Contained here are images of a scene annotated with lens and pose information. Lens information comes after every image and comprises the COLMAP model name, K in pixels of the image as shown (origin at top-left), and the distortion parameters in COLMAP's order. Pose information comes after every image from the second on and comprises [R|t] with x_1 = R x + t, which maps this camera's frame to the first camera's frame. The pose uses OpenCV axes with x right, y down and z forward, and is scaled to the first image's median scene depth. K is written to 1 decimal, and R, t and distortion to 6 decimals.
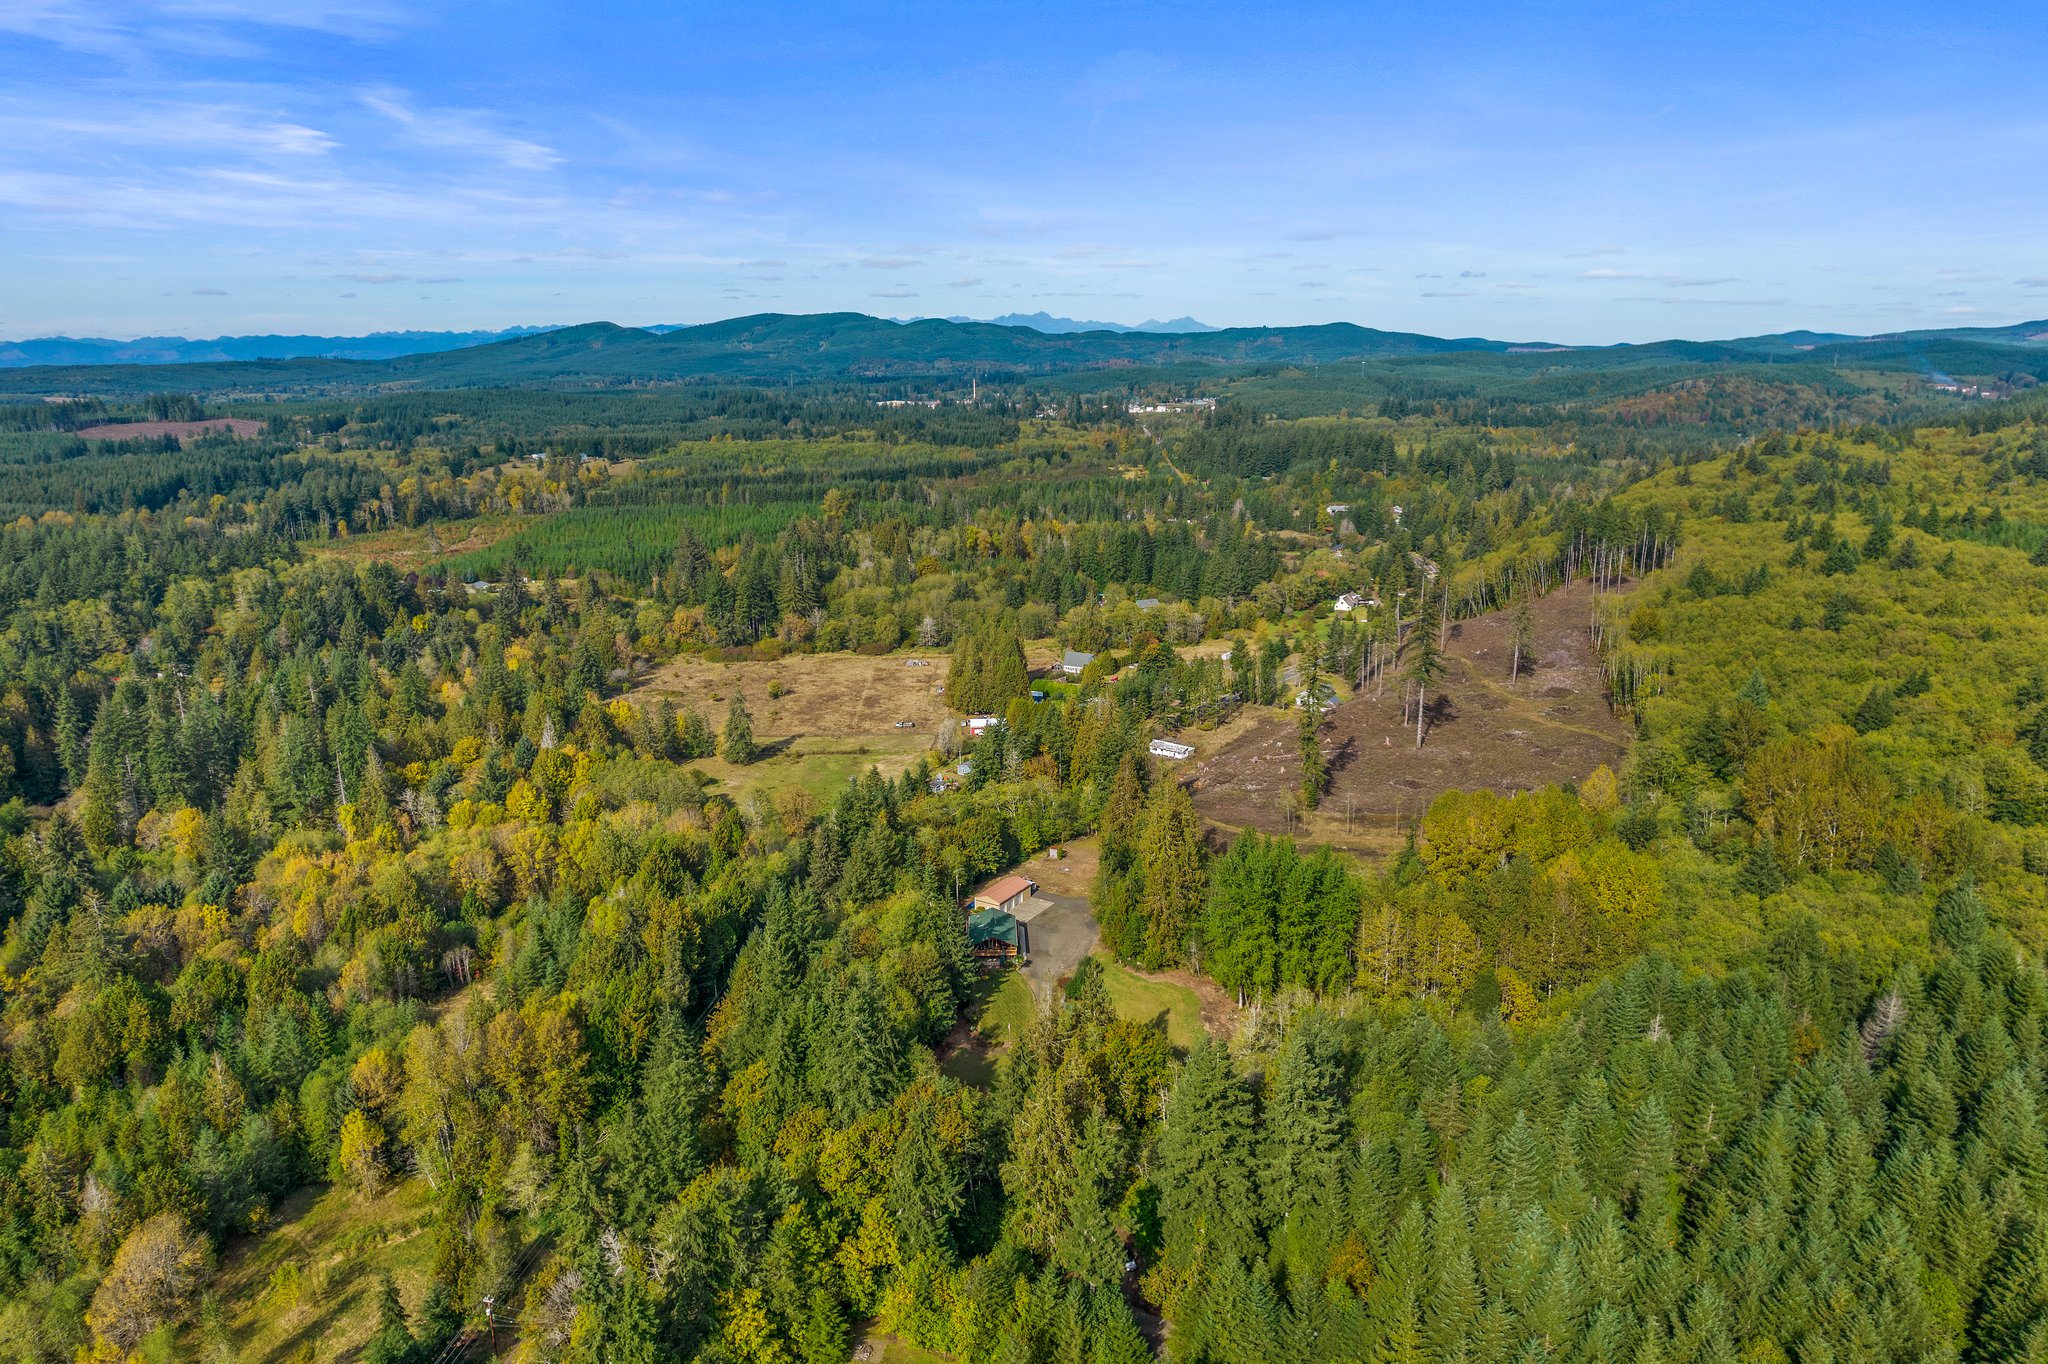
lens RADIAL K [[1338.6, 0, 1016.6], [0, 1338.6, 697.0], [0, 0, 1]] dist [-0.084286, 0.078897]
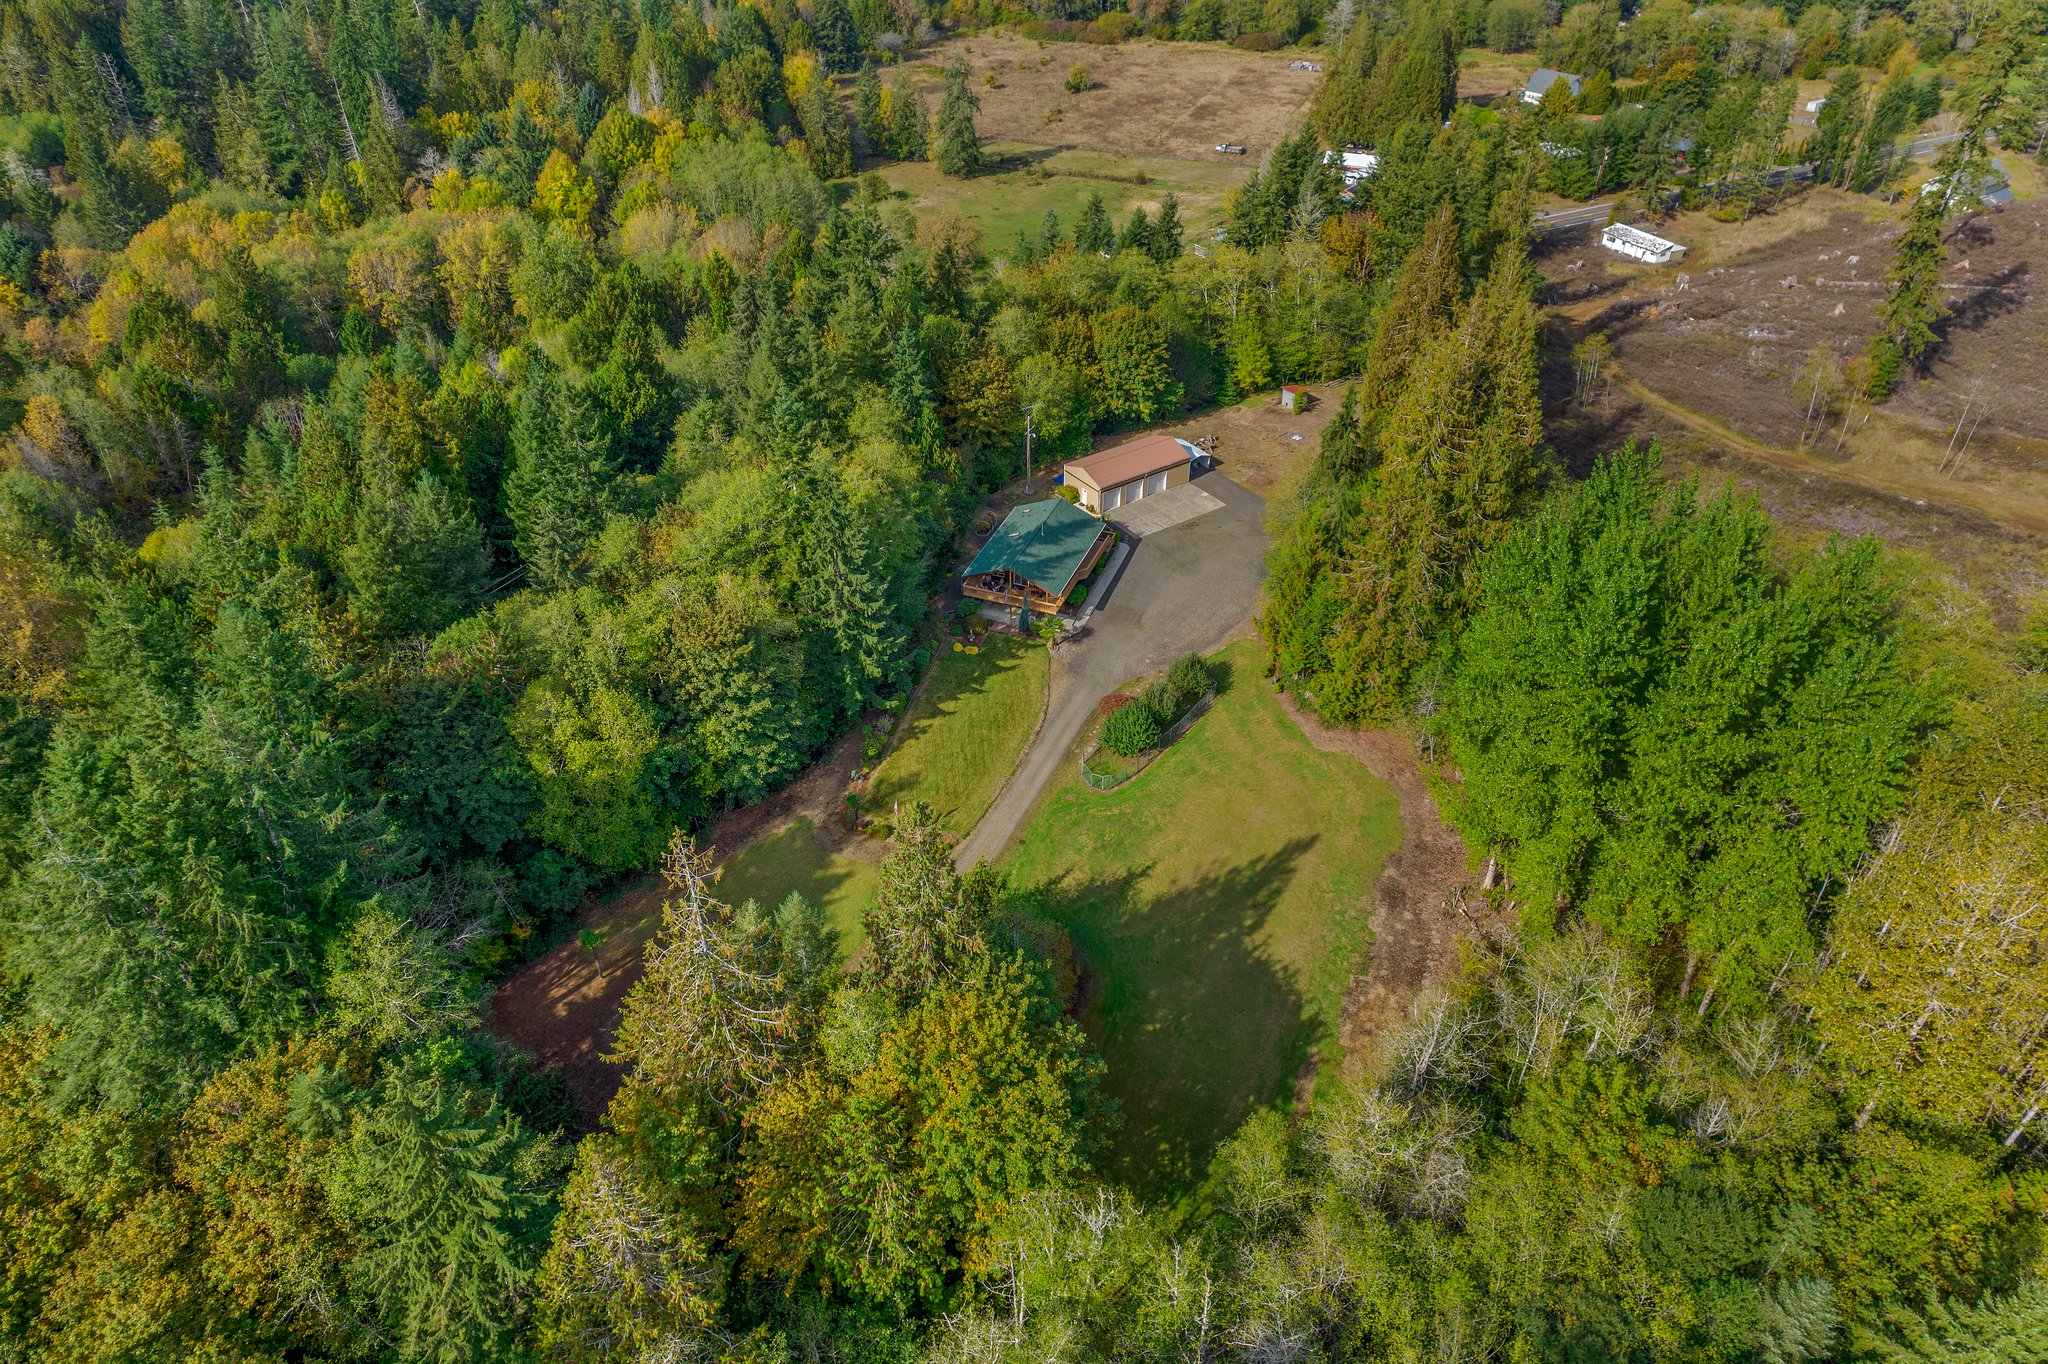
lens RADIAL K [[1338.6, 0, 1016.6], [0, 1338.6, 697.0], [0, 0, 1]] dist [-0.084286, 0.078897]
pose [[0.925247, 0.237951, -0.295462, 0.092792], [-0.107682, 0.911527, 0.396892, 0.025313], [0.363762, -0.335407, 0.869010, 0.408460]]
